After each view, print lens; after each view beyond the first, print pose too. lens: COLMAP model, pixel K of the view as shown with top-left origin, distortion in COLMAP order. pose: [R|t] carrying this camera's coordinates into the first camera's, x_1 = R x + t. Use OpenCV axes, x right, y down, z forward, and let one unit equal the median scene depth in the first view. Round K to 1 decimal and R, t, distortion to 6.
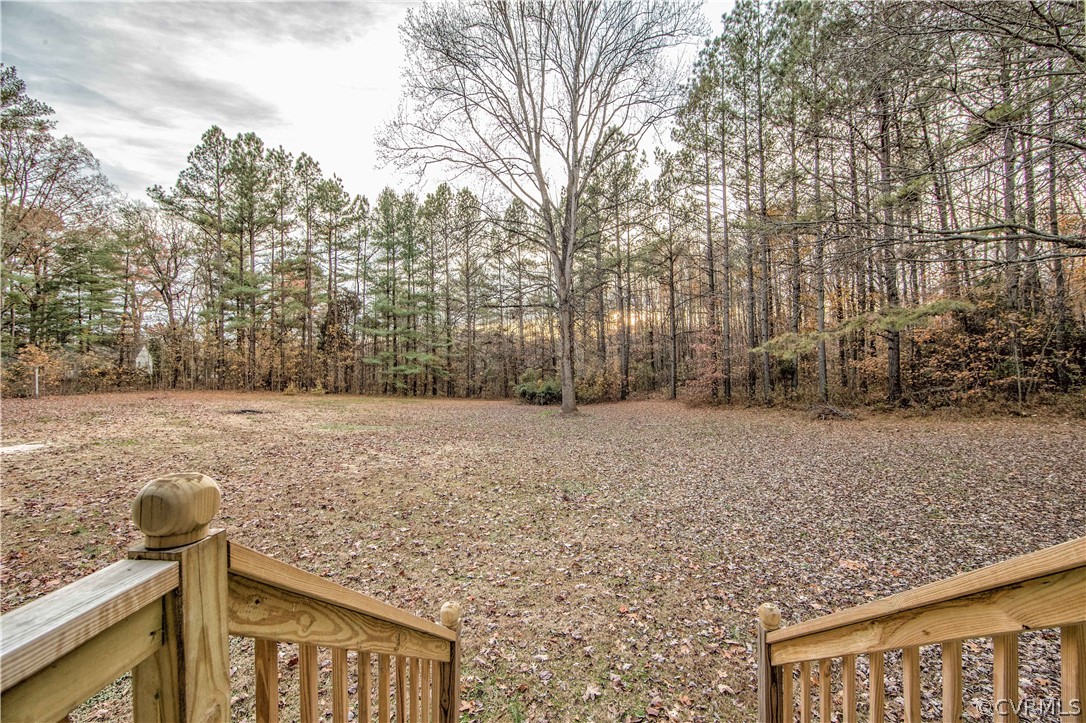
lens RADIAL K [[438.2, 0, 546.7], [0, 438.2, 359.4], [0, 0, 1]] dist [-0.009395, 0.001830]
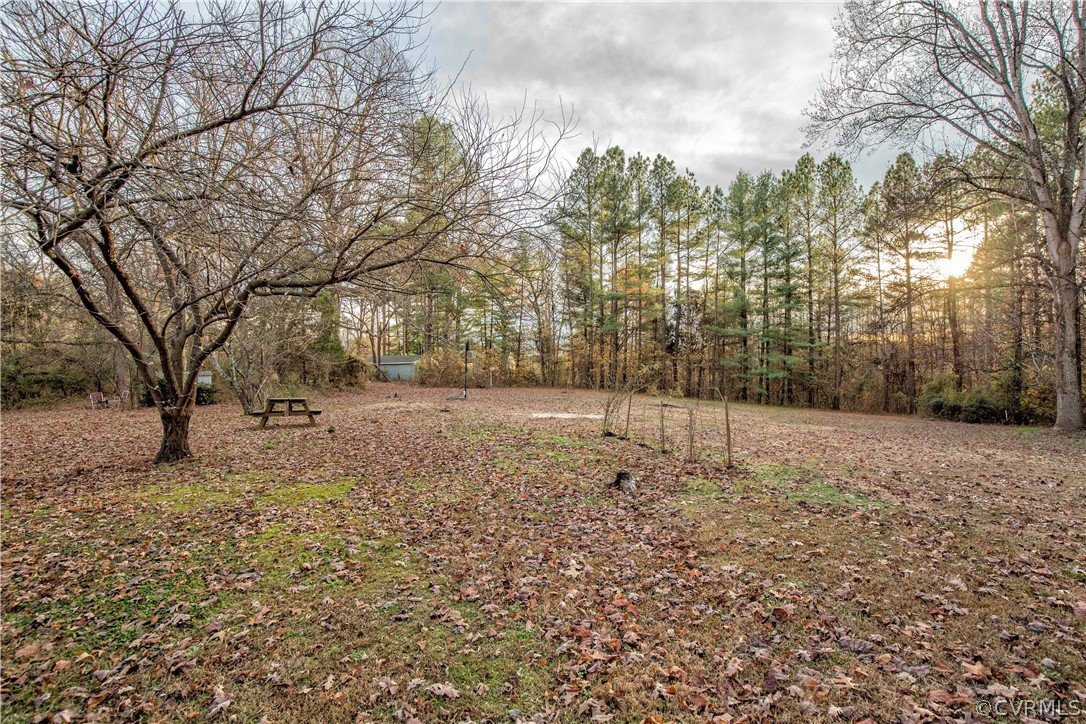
lens RADIAL K [[496.6, 0, 551.1], [0, 496.6, 367.7], [0, 0, 1]] dist [-0.036305, 0.005862]
pose [[0.825177, 0.008720, -0.564806, -0.121445], [-0.008426, 0.999960, 0.003129, 0.012960], [0.564811, 0.002177, 0.825218, -0.070287]]
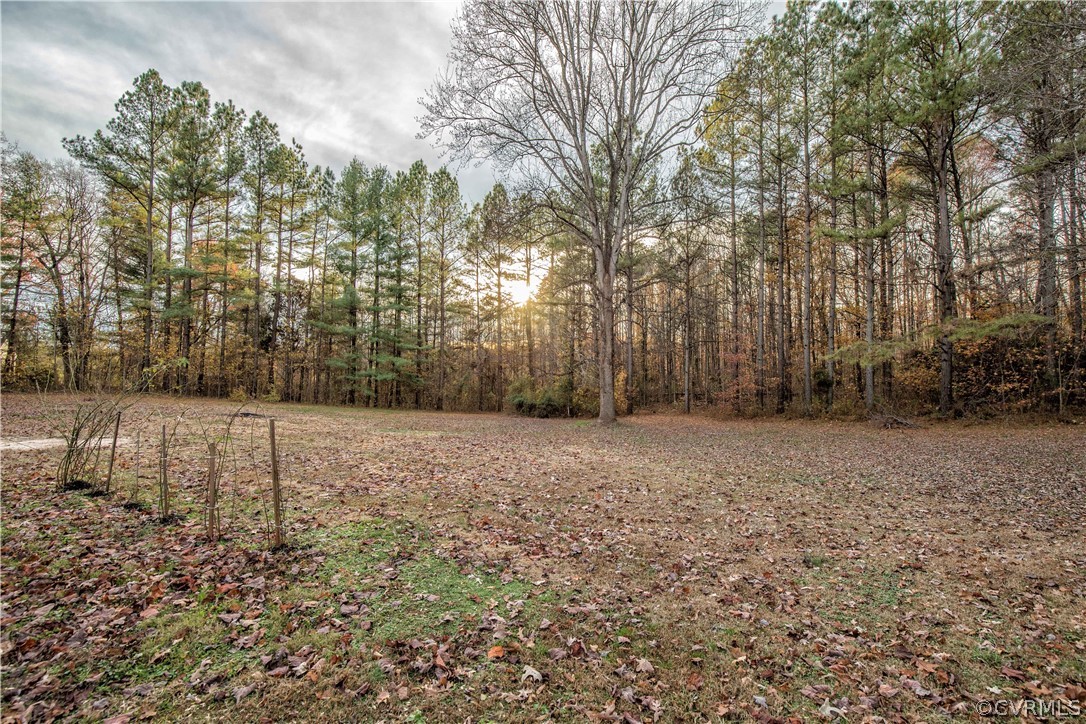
lens RADIAL K [[496.6, 0, 551.1], [0, 496.6, 368.3], [0, 0, 1]] dist [-0.036305, 0.005862]
pose [[0.988750, 0.026524, 0.147208, -0.129682], [-0.025158, 0.999622, -0.011129, 0.013234], [-0.147447, 0.007300, 0.989043, 0.002314]]
